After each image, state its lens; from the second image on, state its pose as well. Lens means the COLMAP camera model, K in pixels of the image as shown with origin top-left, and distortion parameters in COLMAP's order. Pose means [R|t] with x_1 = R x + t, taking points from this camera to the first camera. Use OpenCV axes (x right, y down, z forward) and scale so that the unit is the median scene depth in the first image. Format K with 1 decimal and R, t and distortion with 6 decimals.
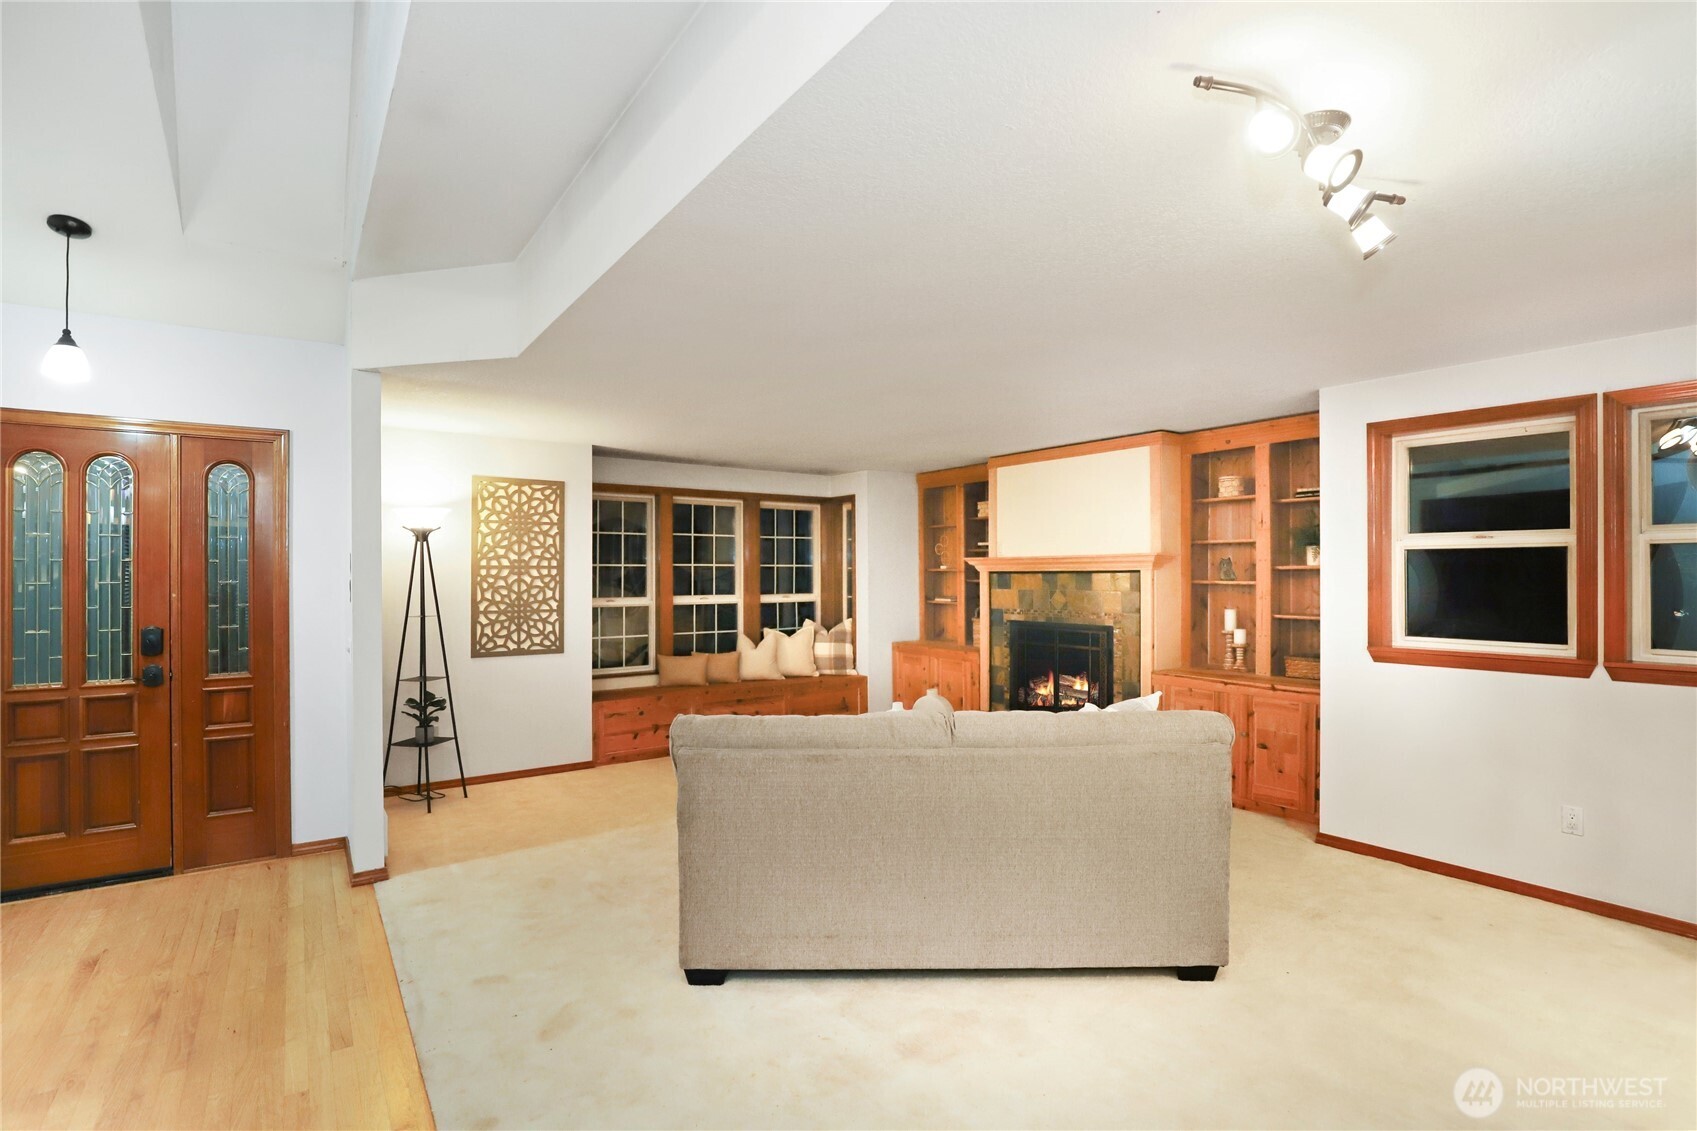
lens RADIAL K [[780.2, 0, 853.5], [0, 780.2, 567.8], [0, 0, 1]] dist [-0.028539, 0.006414]
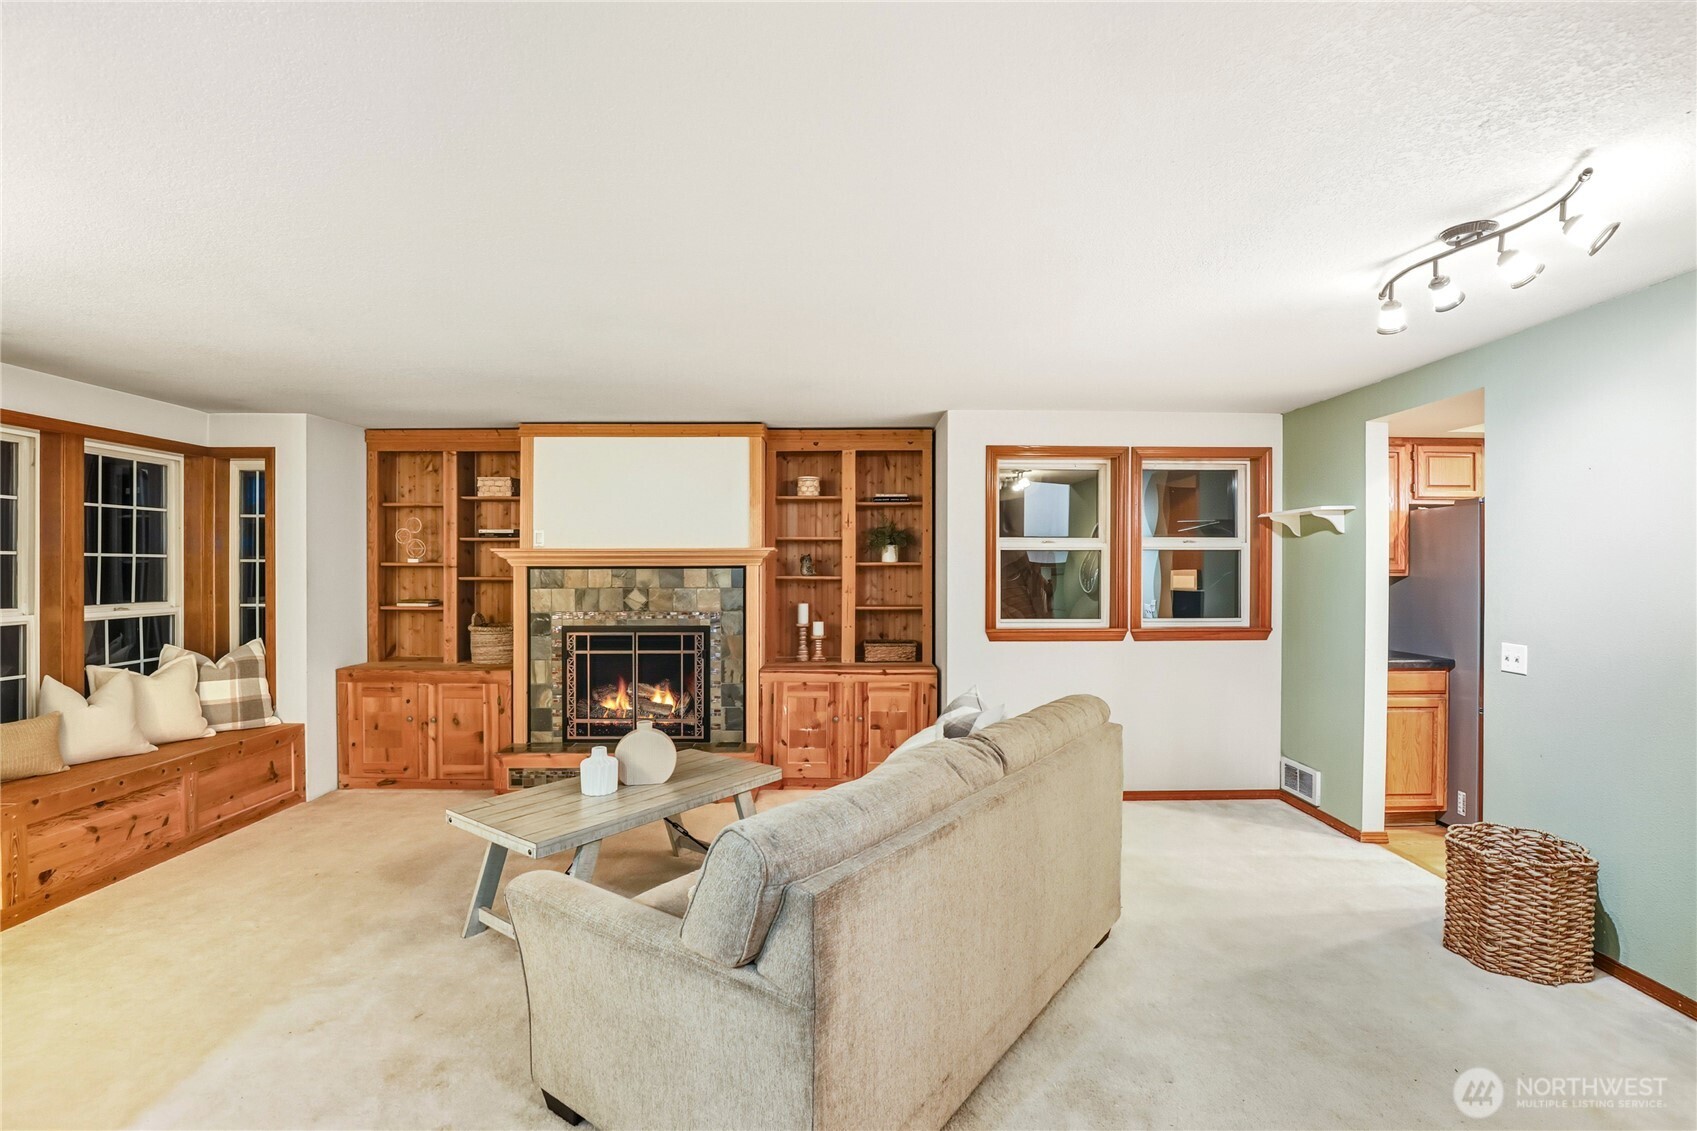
lens RADIAL K [[780.2, 0, 853.5], [0, 780.2, 567.8], [0, 0, 1]] dist [-0.028539, 0.006414]
pose [[0.586375, 0.002576, 0.810036, -0.274479], [-0.006451, 0.999978, 0.001490, 0.002834], [-0.810014, -0.006099, 0.586379, 0.271953]]
